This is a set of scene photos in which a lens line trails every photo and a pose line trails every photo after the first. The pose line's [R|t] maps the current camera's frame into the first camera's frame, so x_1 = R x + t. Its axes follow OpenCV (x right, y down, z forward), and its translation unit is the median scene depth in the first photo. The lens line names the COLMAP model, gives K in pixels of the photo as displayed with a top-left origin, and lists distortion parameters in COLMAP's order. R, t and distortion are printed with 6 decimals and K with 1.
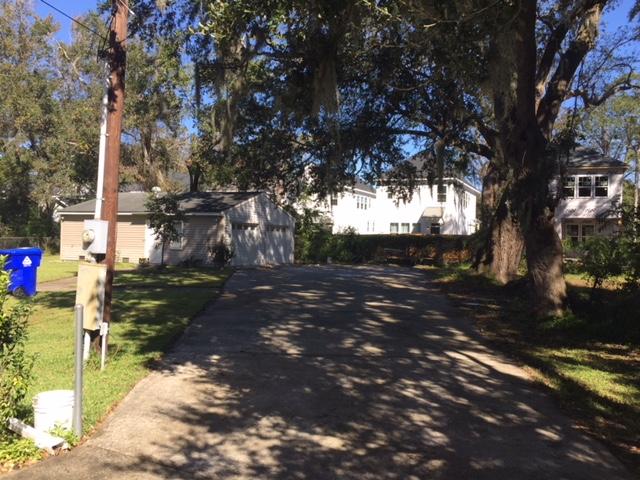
lens RADIAL K [[539.6, 0, 320.1], [0, 539.6, 240.0], [0, 0, 1]] dist [0.014035, 0.004094]
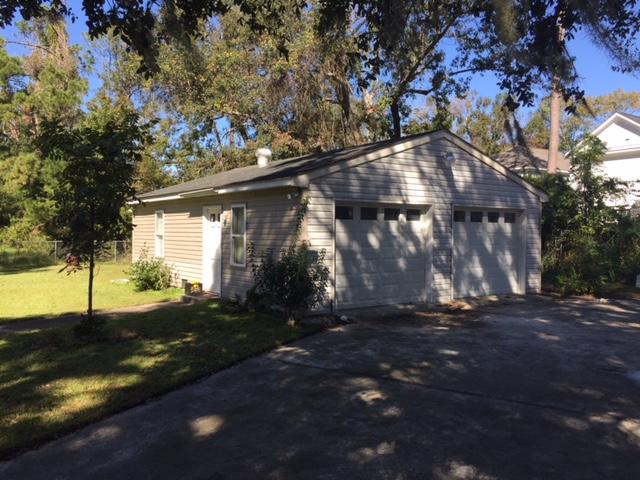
lens RADIAL K [[539.6, 0, 319.7], [0, 539.6, 240.4], [0, 0, 1]] dist [0.014035, 0.004094]
pose [[0.857465, -0.008719, -0.514469, 0.026766], [0.012317, 0.999918, 0.003581, -0.005101], [0.514396, -0.009407, 0.857501, 0.600515]]
